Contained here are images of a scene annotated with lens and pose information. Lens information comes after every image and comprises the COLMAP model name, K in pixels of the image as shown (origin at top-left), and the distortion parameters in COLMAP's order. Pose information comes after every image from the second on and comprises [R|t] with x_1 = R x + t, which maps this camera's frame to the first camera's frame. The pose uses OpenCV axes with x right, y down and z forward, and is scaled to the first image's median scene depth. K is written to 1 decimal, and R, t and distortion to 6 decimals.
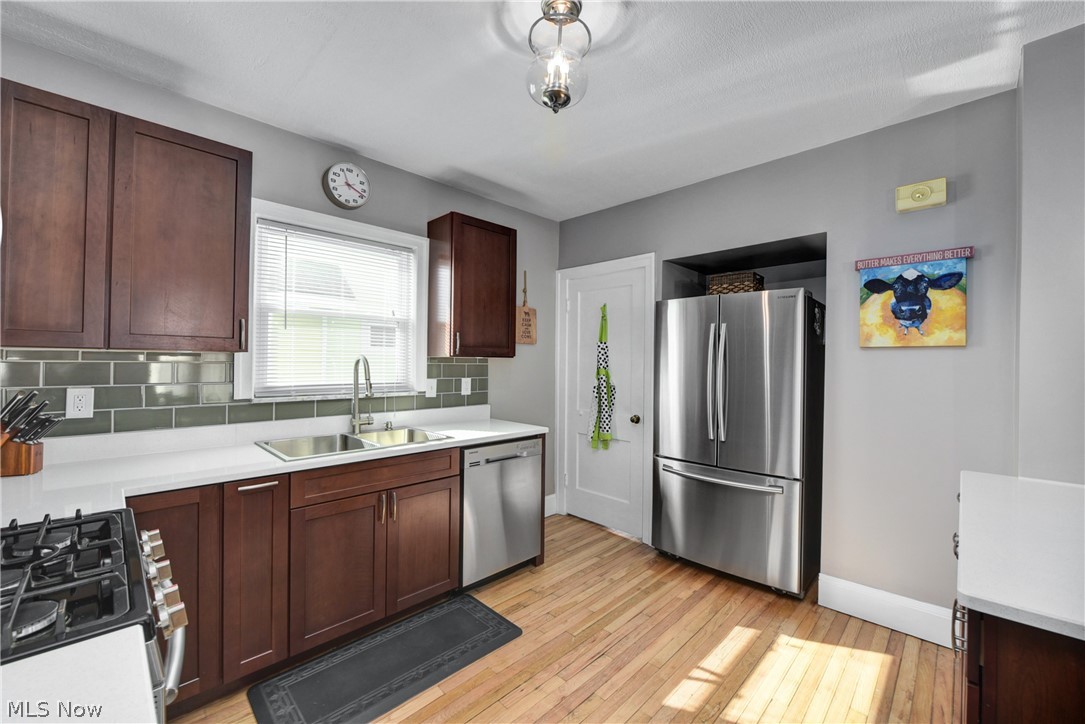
lens RADIAL K [[435.4, 0, 543.6], [0, 435.4, 363.3], [0, 0, 1]] dist [-0.006627, -0.000245]
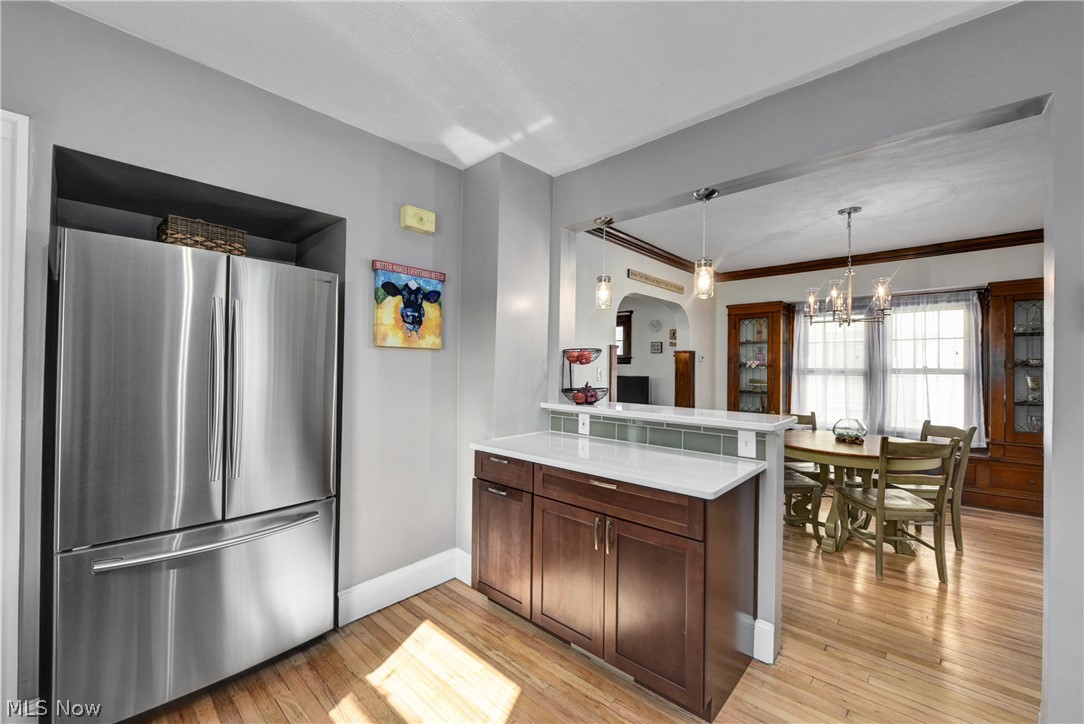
lens RADIAL K [[437.0, 0, 543.5], [0, 437.0, 364.8], [0, 0, 1]] dist [-0.005748, 0.000091]
pose [[-0.031385, -0.004070, 0.999499, -0.315944], [-0.012747, 0.999912, 0.003671, -0.001596], [-0.999426, -0.012625, -0.031434, 0.668709]]
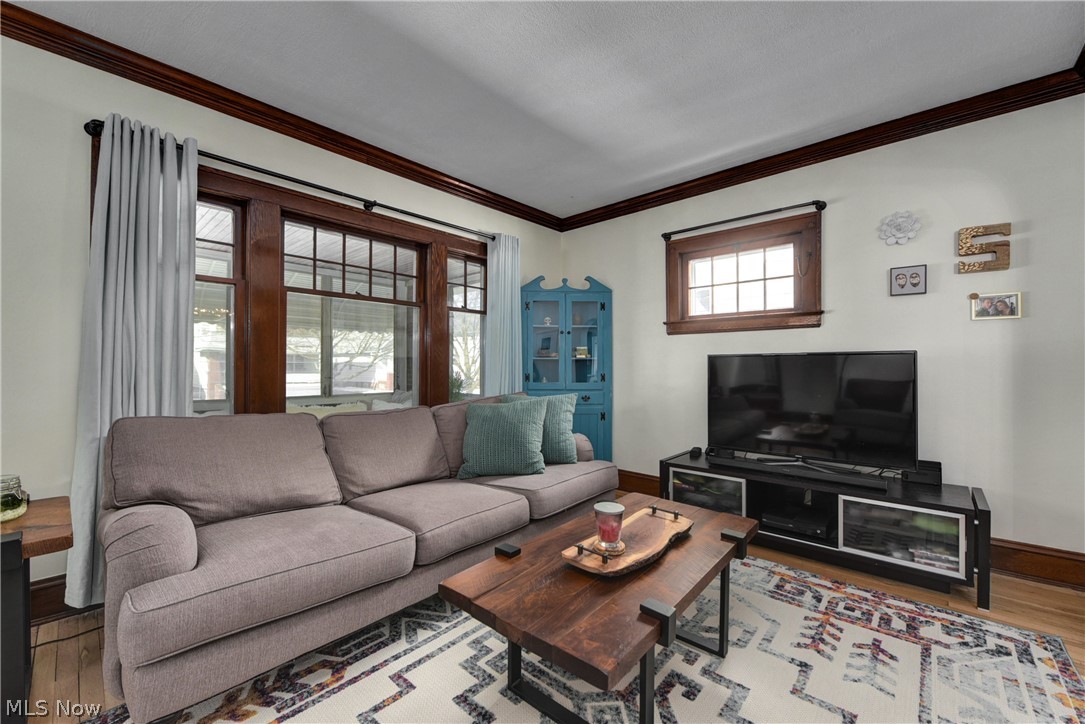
lens RADIAL K [[437.8, 0, 544.1], [0, 437.8, 358.5], [0, 0, 1]] dist [0.002269, 0.000143]
pose [[-0.043433, 0.008175, 0.999023, 1.420000], [-0.002554, 0.999962, -0.008294, 0.104024], [-0.999053, -0.002912, -0.043410, 0.849363]]
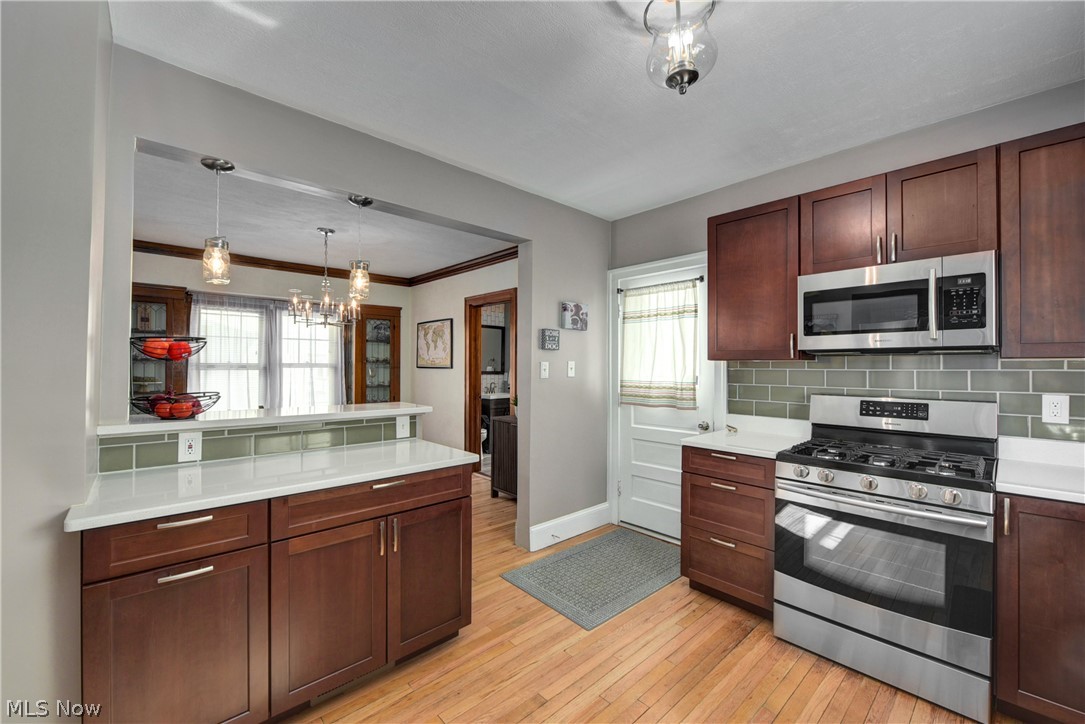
lens RADIAL K [[437.4, 0, 544.0], [0, 437.4, 364.8], [0, 0, 1]] dist [-0.005748, 0.000091]
pose [[-0.998866, -0.013961, 0.045509, 0.183485], [-0.014213, 0.999885, -0.005209, 0.004425], [-0.045431, -0.005850, -0.998950, 1.322130]]
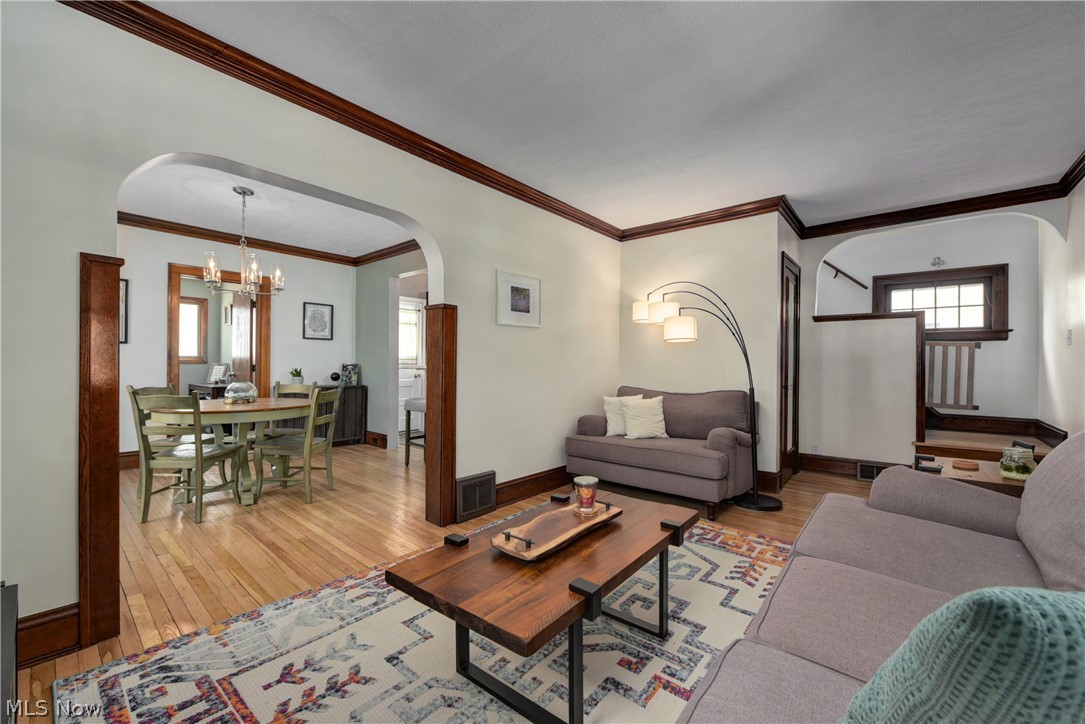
lens RADIAL K [[435.4, 0, 543.6], [0, 435.4, 363.3], [0, 0, 1]] dist [-0.006627, -0.000245]
pose [[0.080386, -0.004105, -0.996755, 2.883849], [-0.006962, 0.999965, -0.004680, 0.111802], [0.996740, 0.007316, 0.080354, 0.576267]]
